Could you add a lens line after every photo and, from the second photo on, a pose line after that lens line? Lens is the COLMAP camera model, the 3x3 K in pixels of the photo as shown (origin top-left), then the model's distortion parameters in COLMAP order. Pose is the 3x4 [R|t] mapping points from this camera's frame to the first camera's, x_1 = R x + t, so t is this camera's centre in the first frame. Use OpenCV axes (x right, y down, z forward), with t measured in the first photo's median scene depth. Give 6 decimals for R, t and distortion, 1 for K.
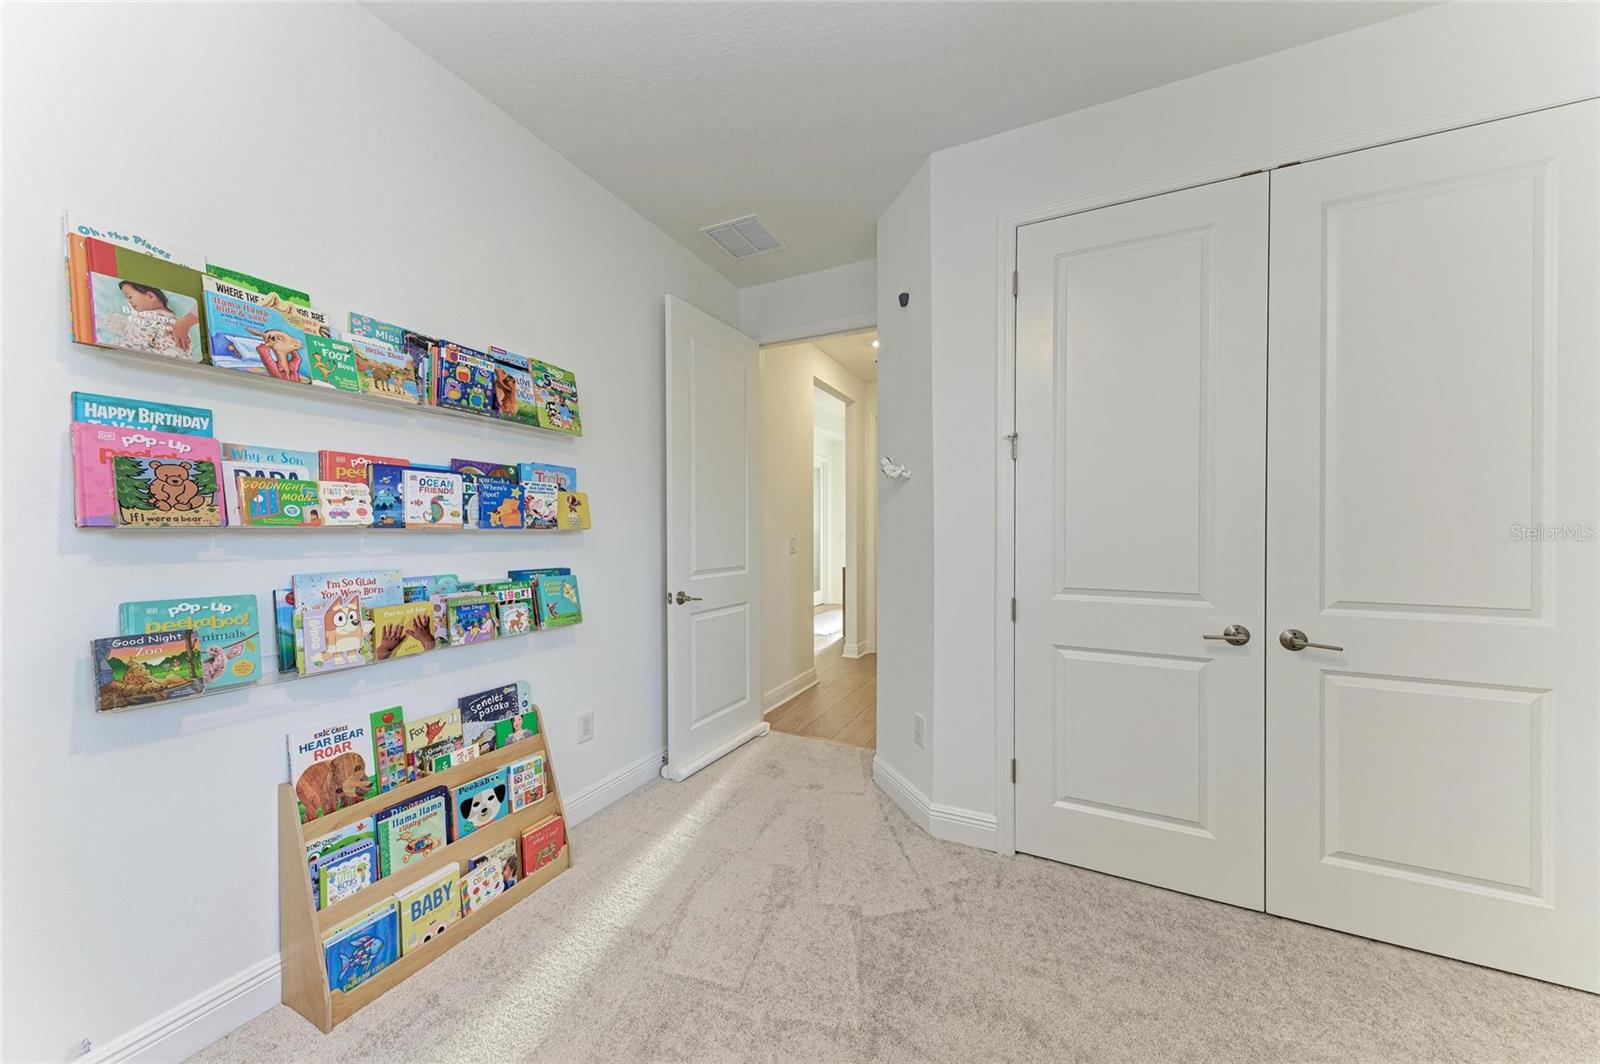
lens RADIAL K [[547.0, 0, 803.7], [0, 547.0, 531.1], [0, 0, 1]] dist [0.001076, 0.000063]
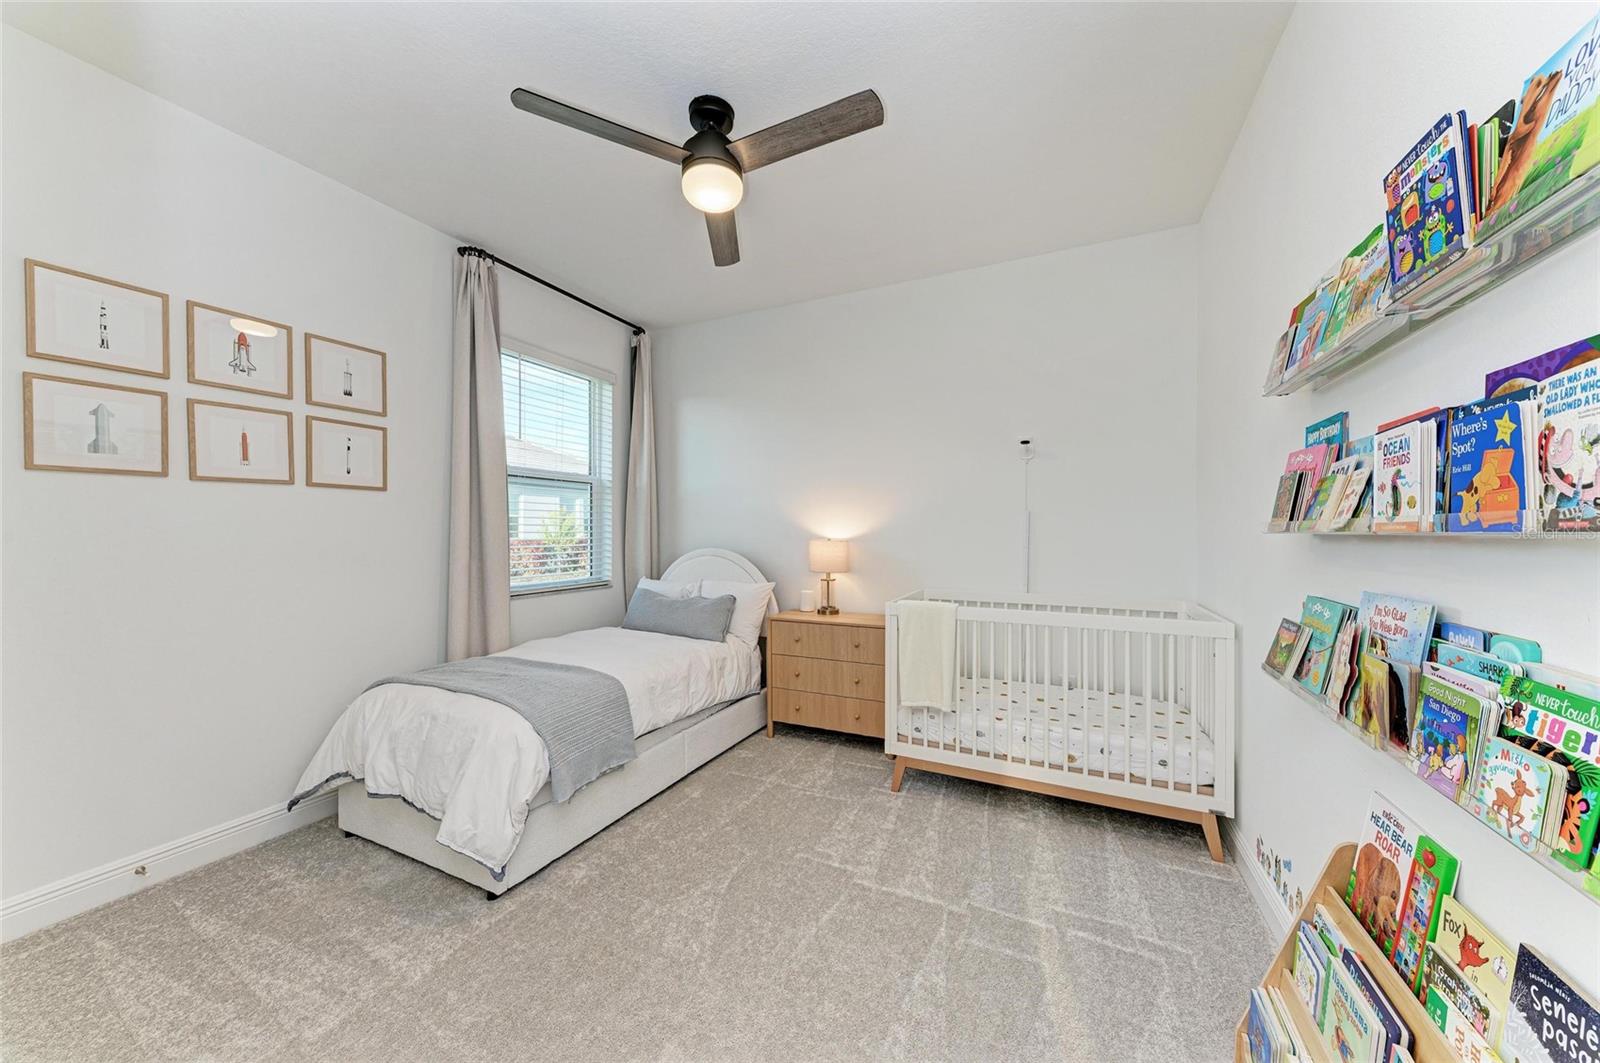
lens RADIAL K [[547.0, 0, 803.9], [0, 547.0, 529.5], [0, 0, 1]] dist [0.001076, 0.000063]
pose [[-0.999825, -0.001705, -0.018624, -0.074959], [-0.001683, 0.999998, -0.001216, -0.004816], [0.018626, -0.001185, -0.999826, 1.380523]]
